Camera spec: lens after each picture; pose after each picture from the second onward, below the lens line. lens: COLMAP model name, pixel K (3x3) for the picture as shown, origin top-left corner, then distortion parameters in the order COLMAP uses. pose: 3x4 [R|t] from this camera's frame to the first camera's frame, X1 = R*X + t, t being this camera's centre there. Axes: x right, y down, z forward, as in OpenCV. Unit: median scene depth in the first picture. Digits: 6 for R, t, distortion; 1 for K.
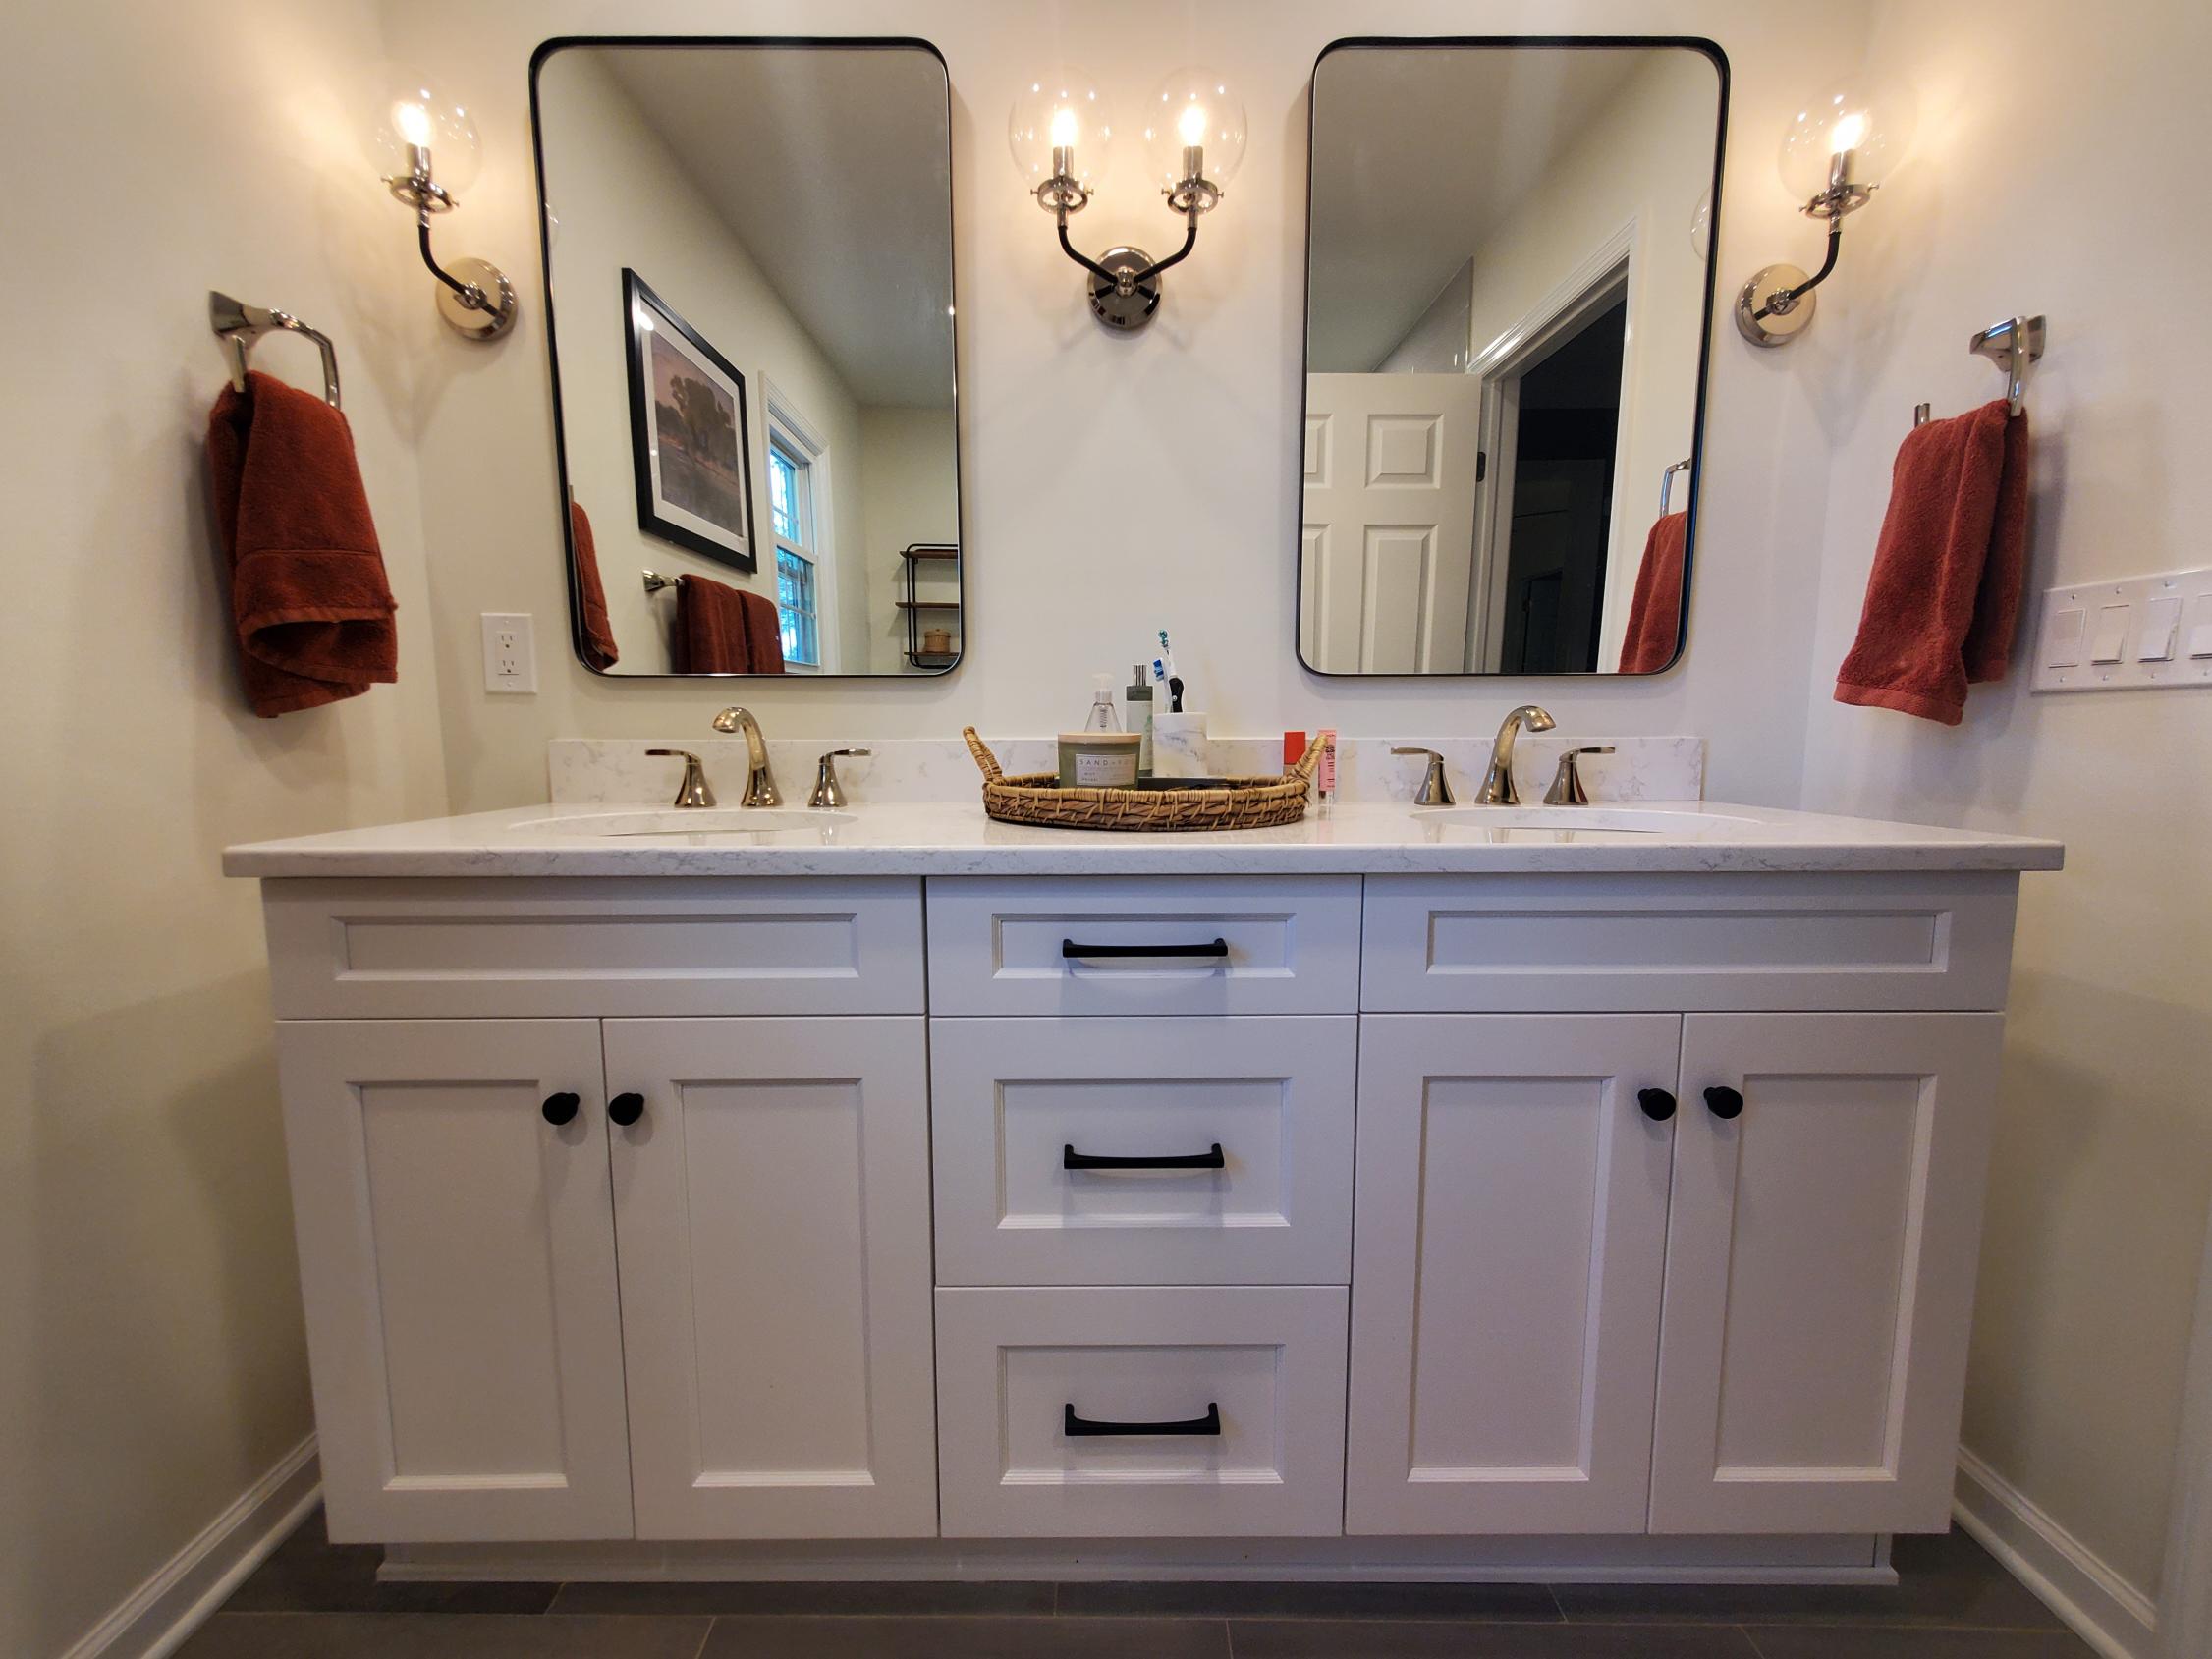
lens RADIAL K [[879.1, 0, 1106.0], [0, 879.1, 829.5], [0, 0, 1]] dist [-0.000350, -0.000166]
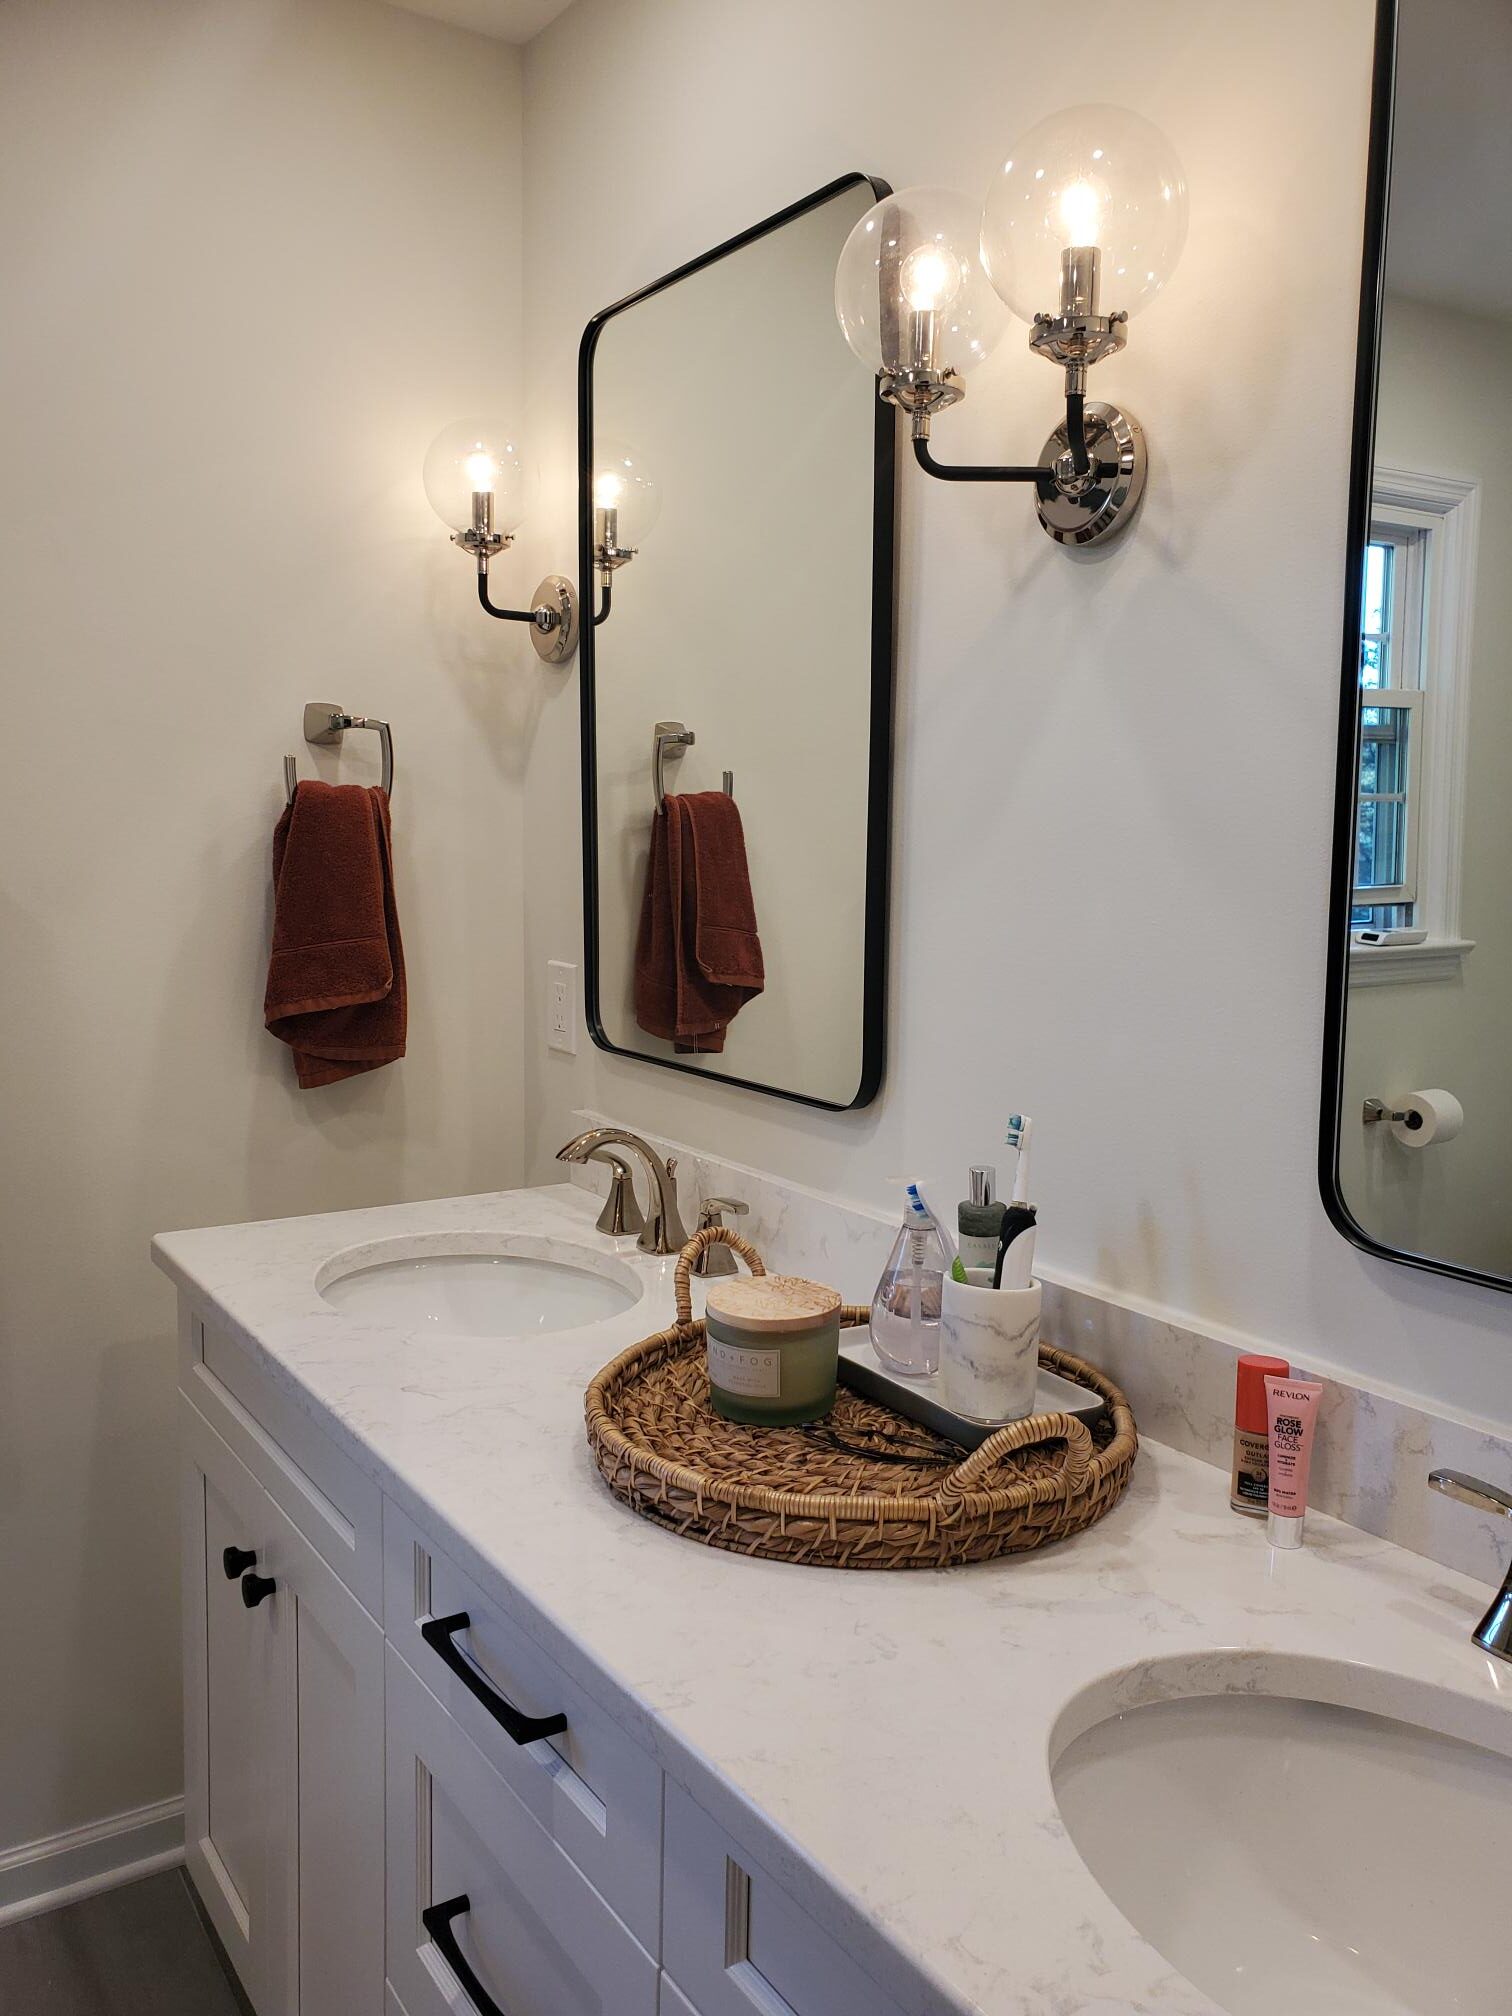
lens RADIAL K [[1598.5, 0, 758.4], [0, 1598.5, 980.5], [0, 0, 1]] dist [0.037298, 0.004730]
pose [[0.548652, 0.088633, -0.831339, 0.846381], [-0.118344, 0.992586, 0.027721, -0.338683], [0.827632, 0.083175, 0.555073, 0.330205]]
